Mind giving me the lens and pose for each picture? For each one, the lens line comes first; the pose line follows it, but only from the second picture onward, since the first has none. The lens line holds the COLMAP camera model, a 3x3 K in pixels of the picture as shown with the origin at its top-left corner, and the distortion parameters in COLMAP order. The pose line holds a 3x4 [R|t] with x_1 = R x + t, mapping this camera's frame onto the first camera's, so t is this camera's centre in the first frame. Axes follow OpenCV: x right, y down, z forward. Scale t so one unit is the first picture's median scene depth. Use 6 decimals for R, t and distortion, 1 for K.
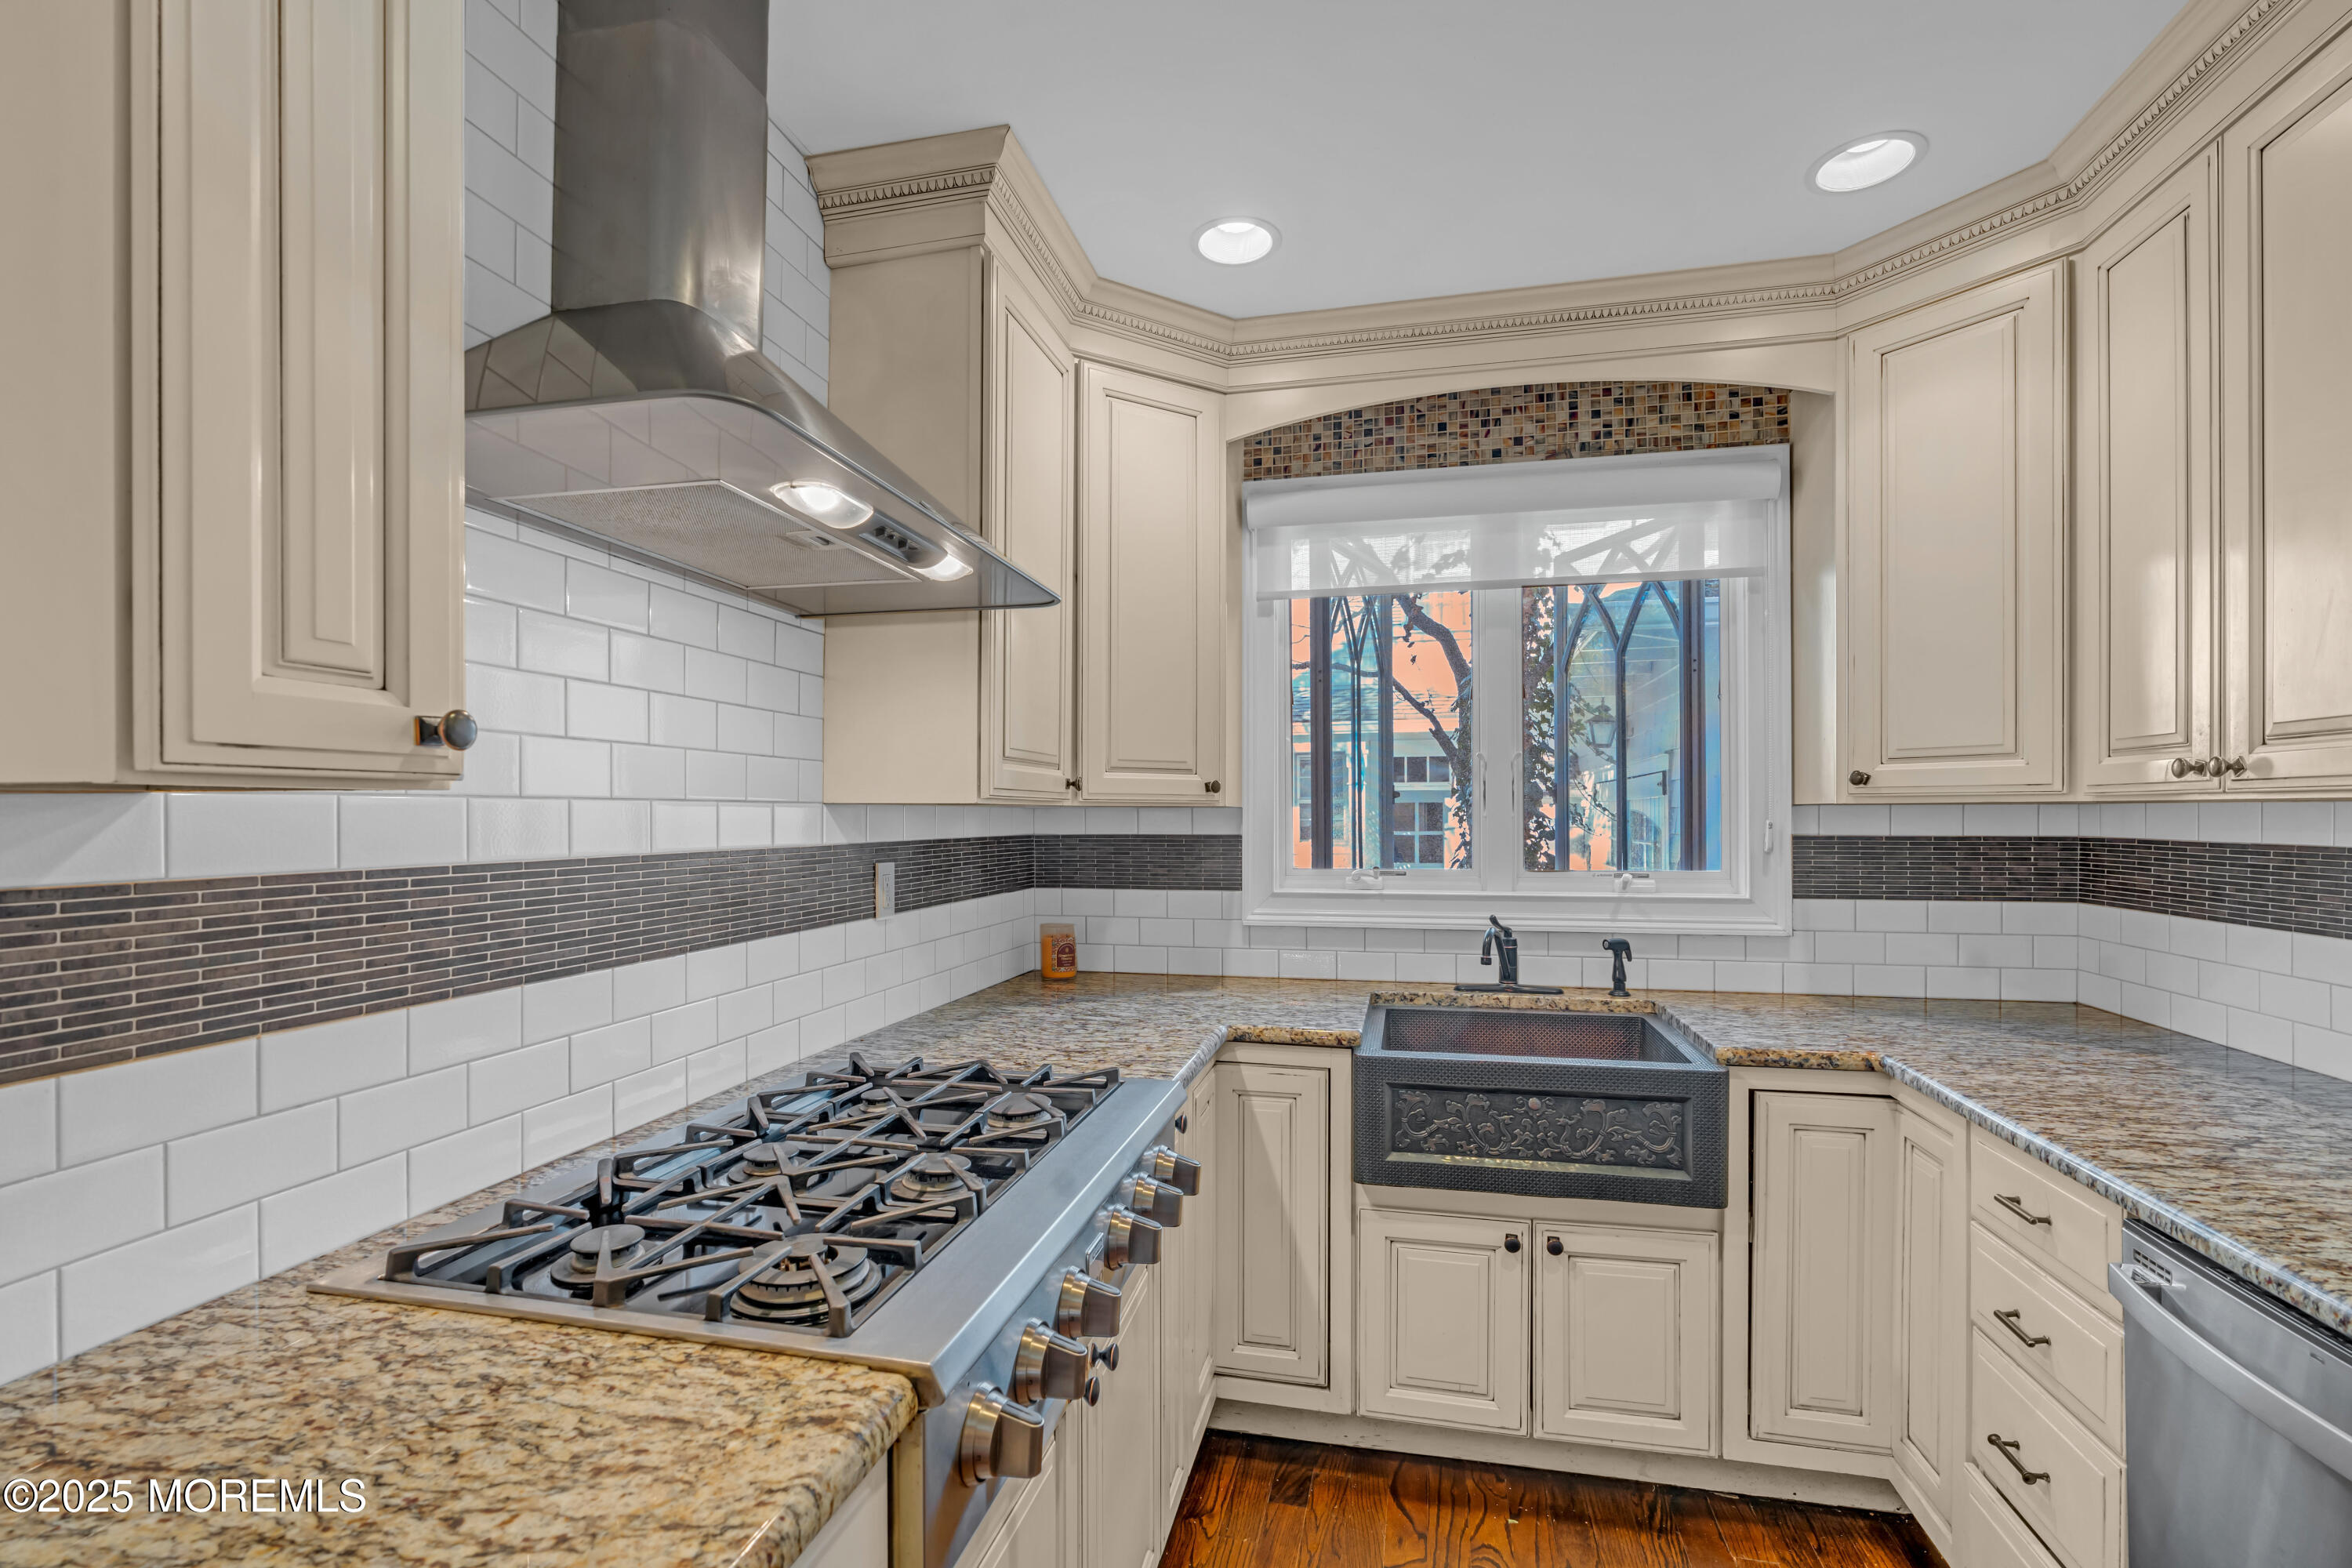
lens RADIAL K [[1036.9, 0, 1154.8], [0, 1036.9, 821.8], [0, 0, 1]] dist [-0.010087, 0.001230]
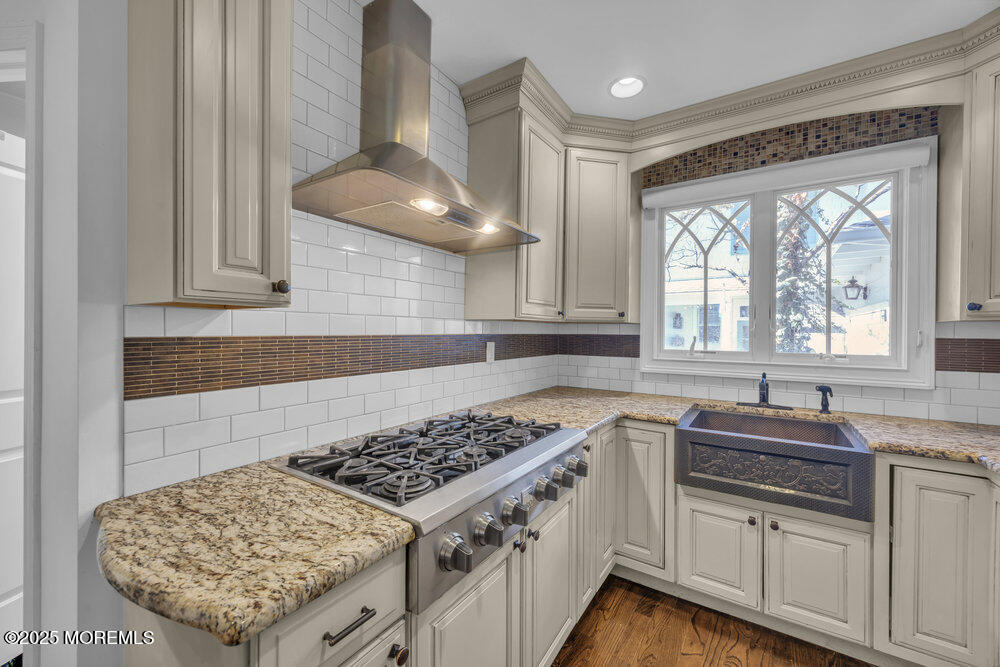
lens RADIAL K [[386.0, 0, 504.6], [0, 386.0, 334.2], [0, 0, 1]] dist [0.003693, -0.000106]
pose [[0.941929, 0.012394, -0.335583, 0.128366], [-0.011407, 0.999923, 0.004913, 0.015139], [0.335618, -0.000799, 0.941998, 0.056834]]
